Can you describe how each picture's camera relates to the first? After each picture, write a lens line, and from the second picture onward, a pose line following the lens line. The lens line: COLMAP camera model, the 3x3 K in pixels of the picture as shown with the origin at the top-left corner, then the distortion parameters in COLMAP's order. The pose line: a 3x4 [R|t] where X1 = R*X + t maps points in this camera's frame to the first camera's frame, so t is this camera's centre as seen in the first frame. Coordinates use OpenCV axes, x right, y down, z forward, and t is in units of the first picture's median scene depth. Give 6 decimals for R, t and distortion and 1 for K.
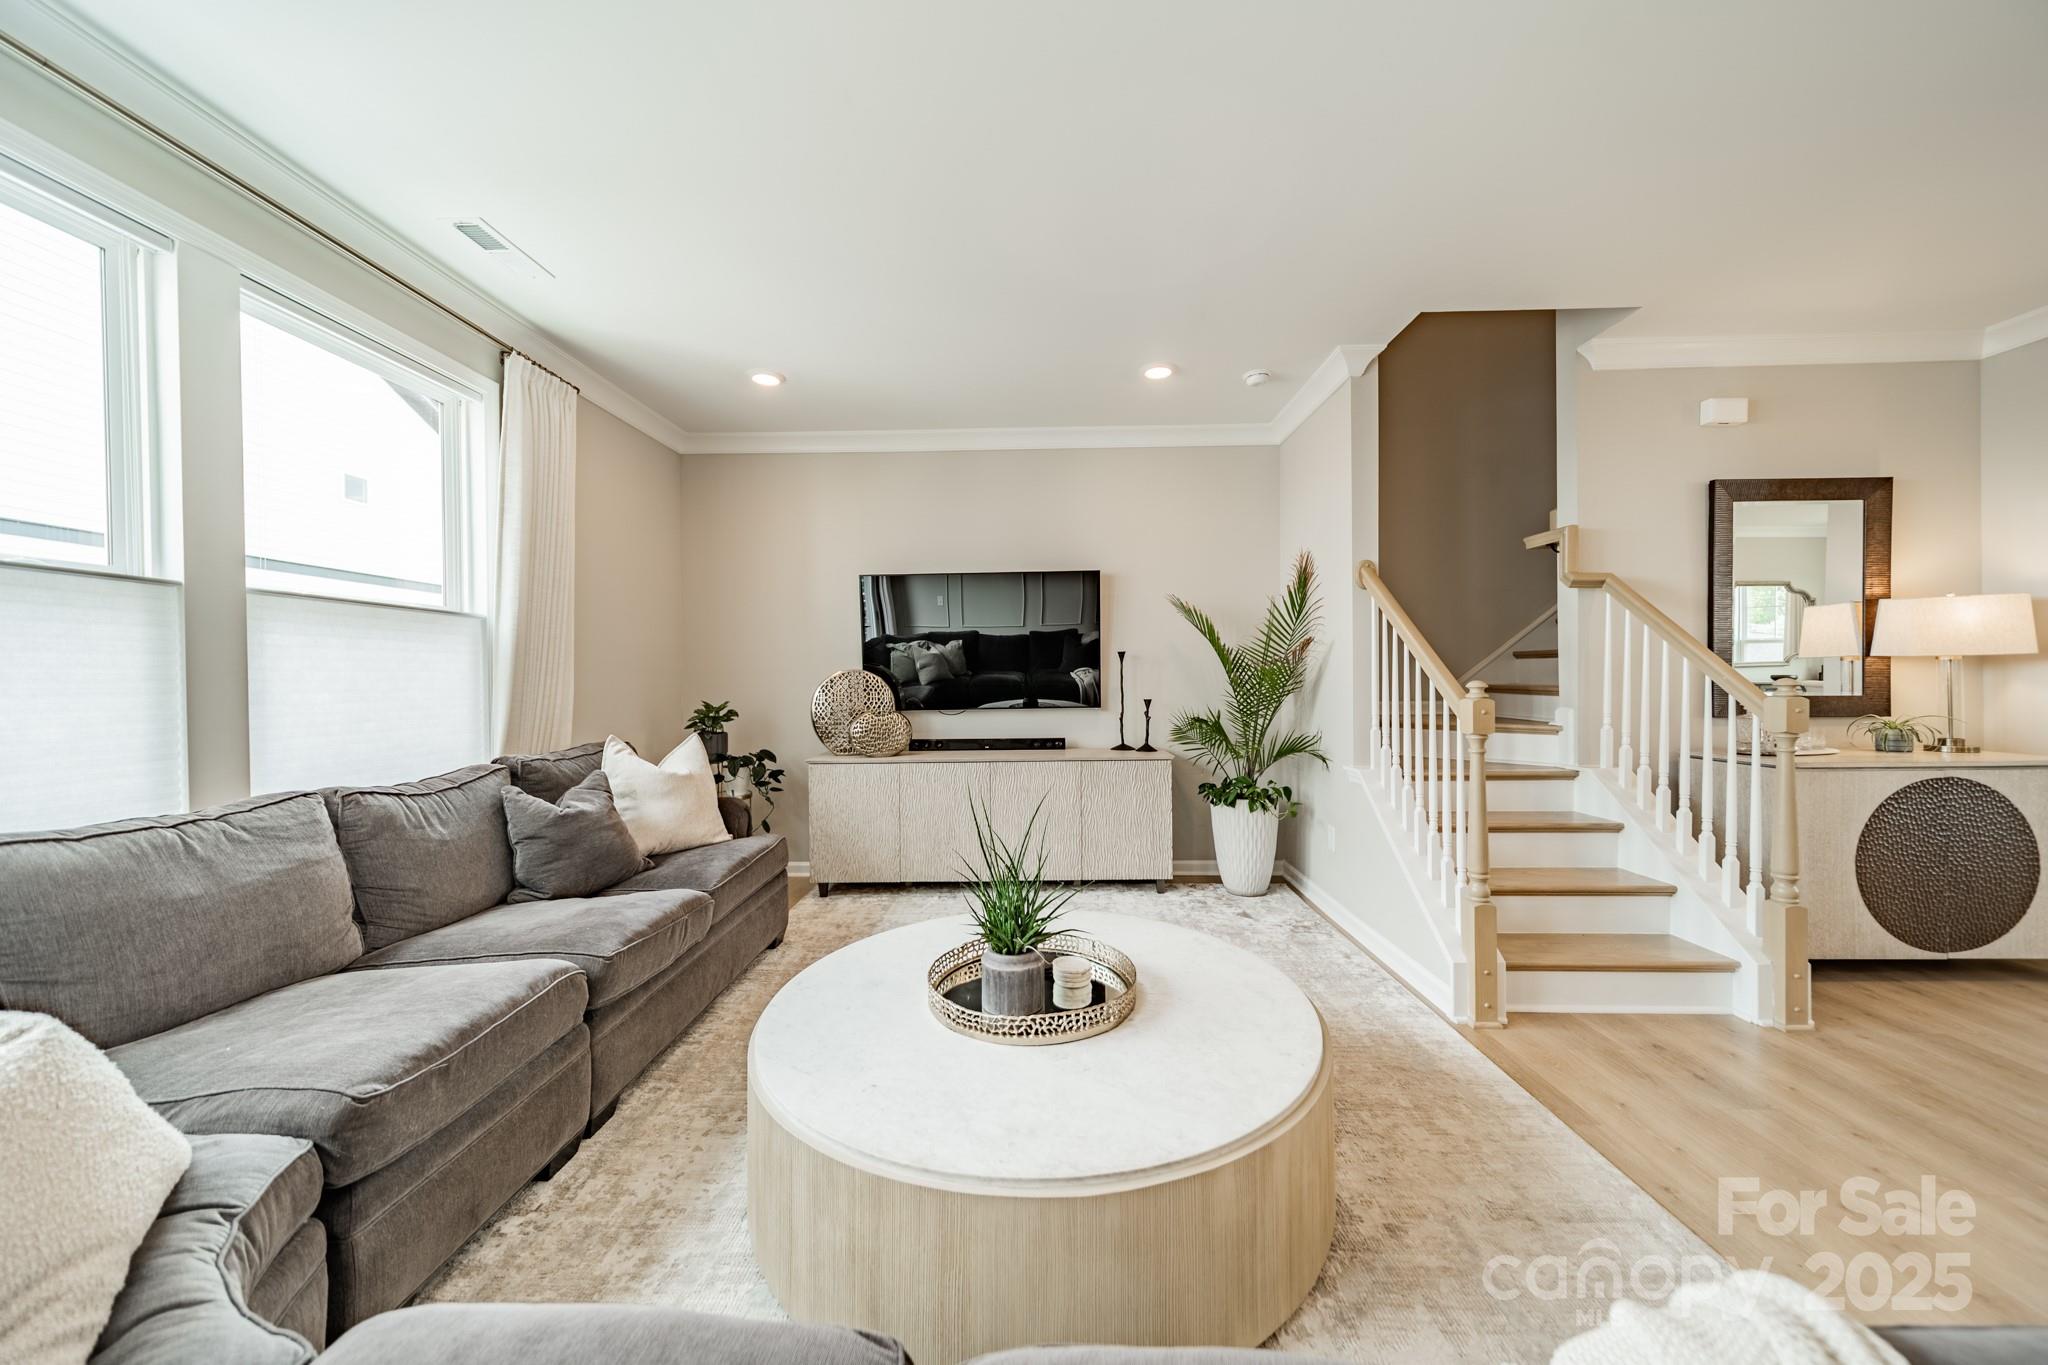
lens RADIAL K [[722.7, 0, 1027.8], [0, 722.7, 680.1], [0, 0, 1]] dist [0.008416, 0.000051]
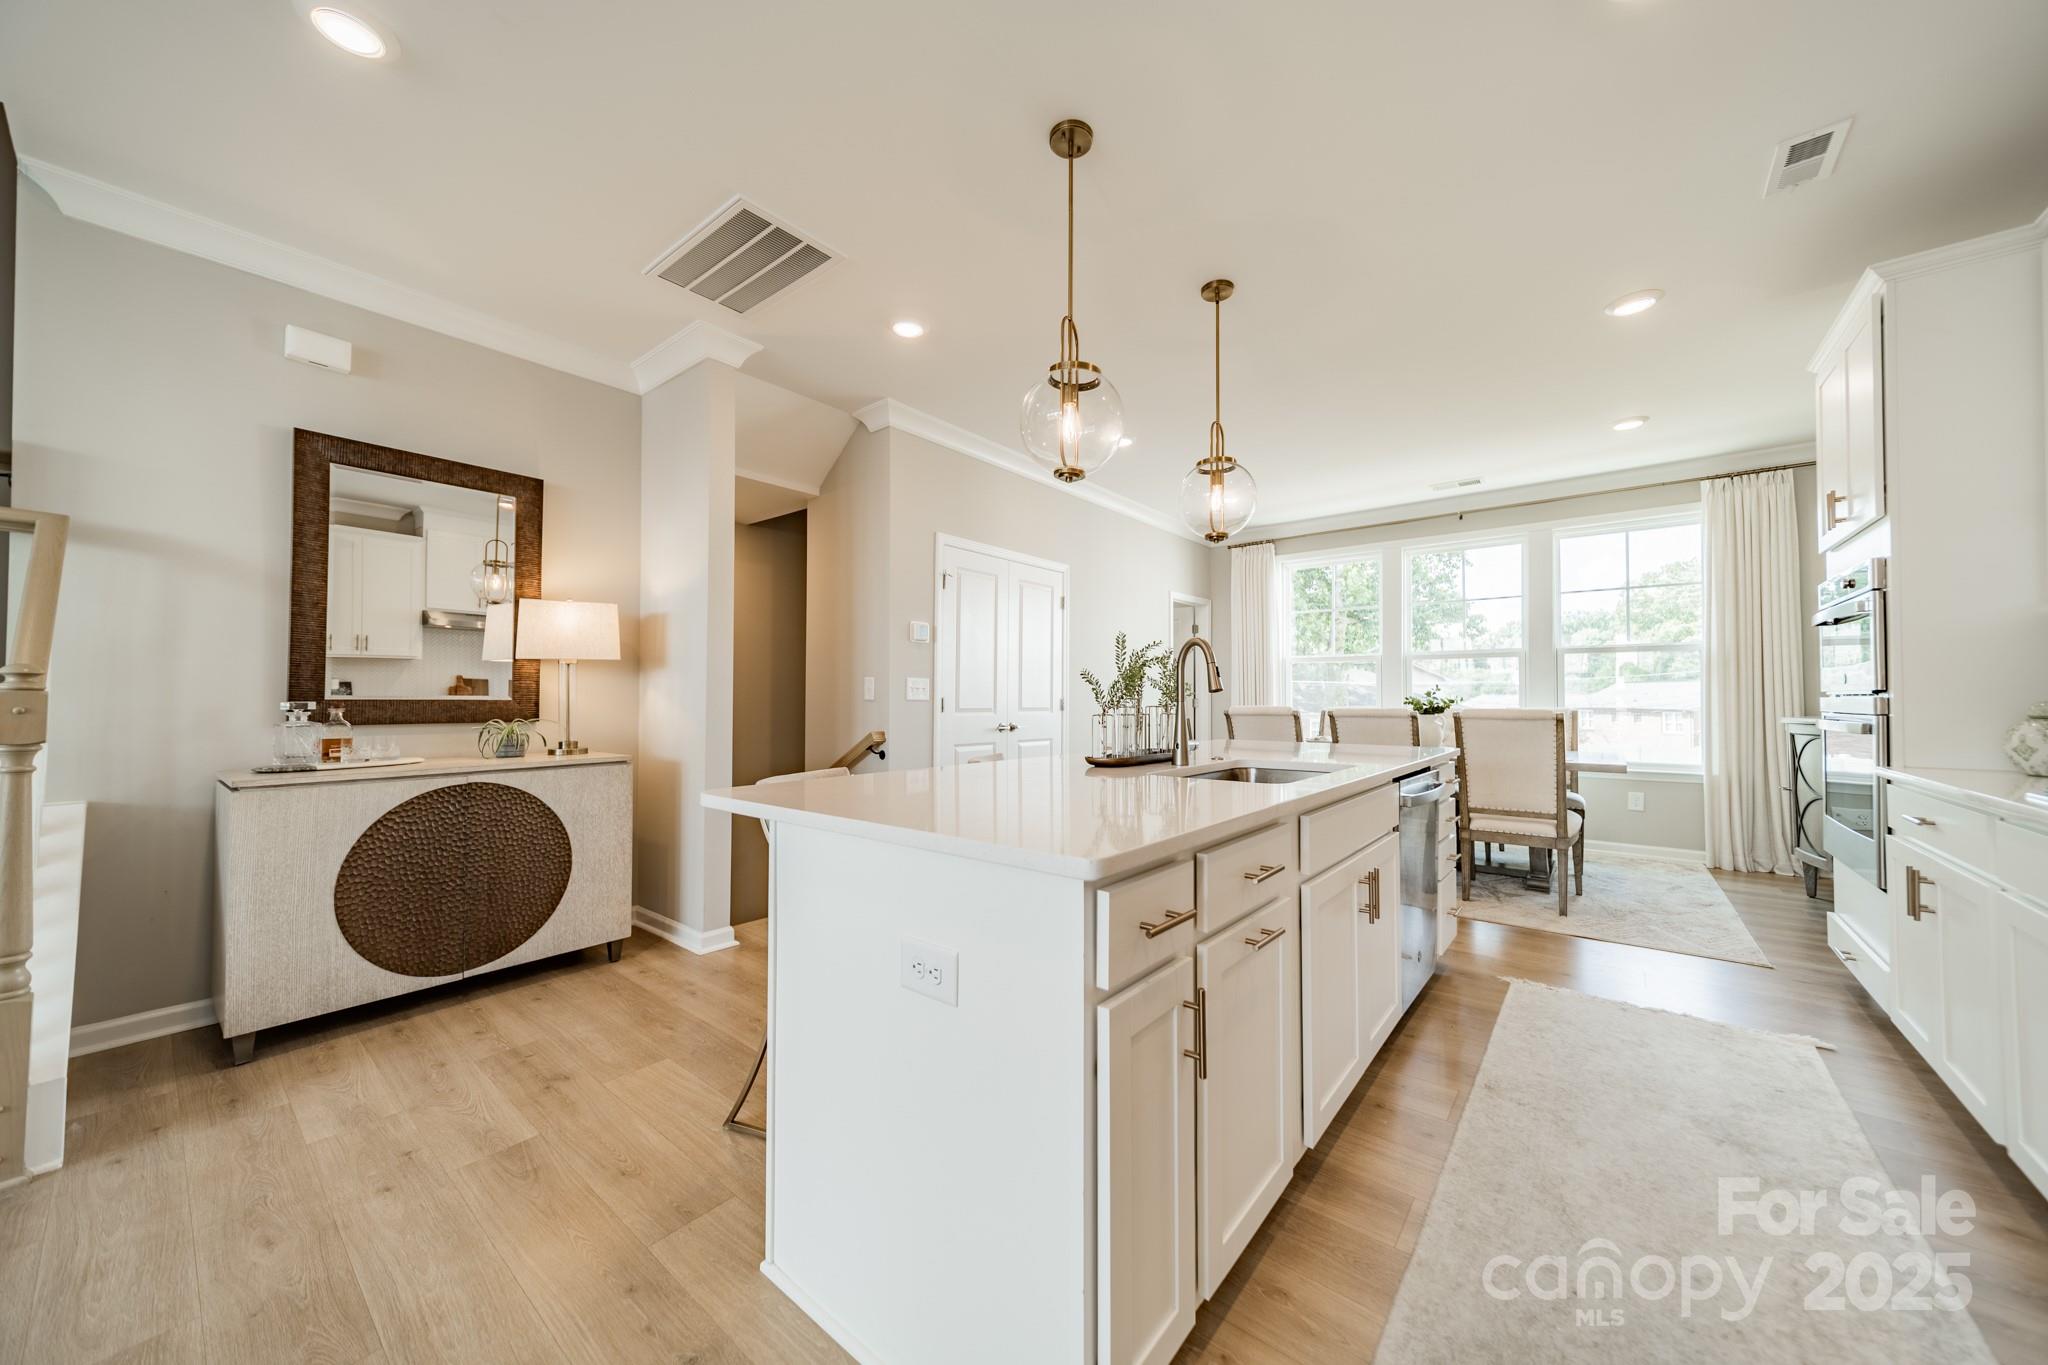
lens RADIAL K [[719.1, 0, 1026.5], [0, 719.1, 686.6], [0, 0, 1]] dist [0.006771, 0.000223]
pose [[0.615273, 0.021563, 0.788019, 0.825120], [-0.003278, 0.999687, -0.024796, 0.025403], [-0.788307, 0.012673, 0.615152, -0.116642]]
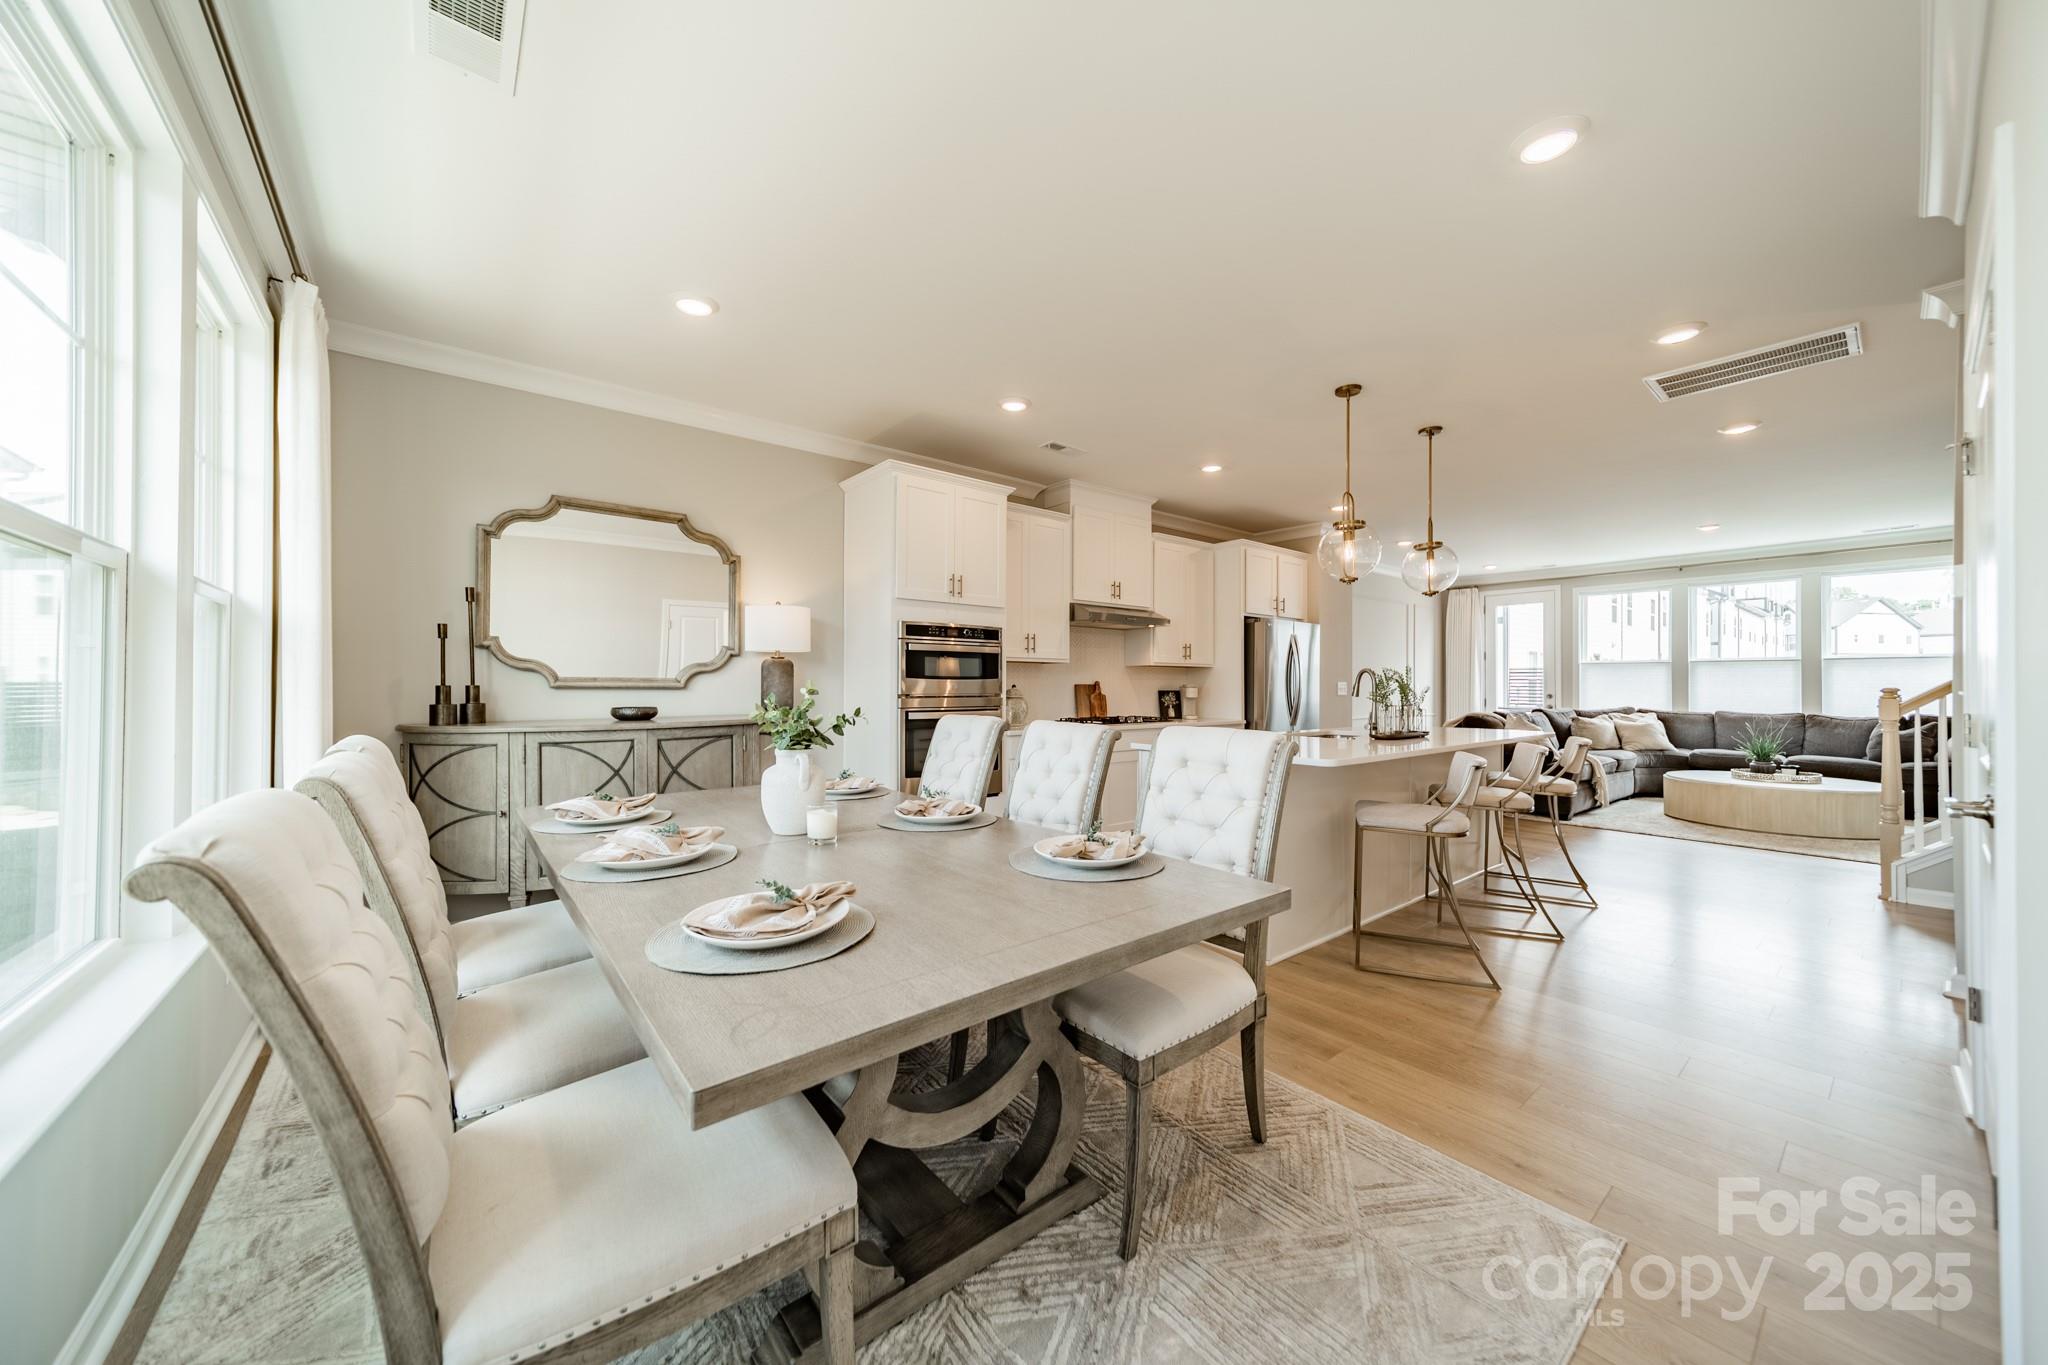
lens RADIAL K [[719.1, 0, 1026.5], [0, 719.1, 686.6], [0, 0, 1]] dist [0.006771, 0.000223]
pose [[-0.763551, 0.006760, -0.645712, 2.738347], [0.002750, 0.999970, 0.007217, -0.014550], [0.645741, 0.003735, -0.763547, 0.757856]]
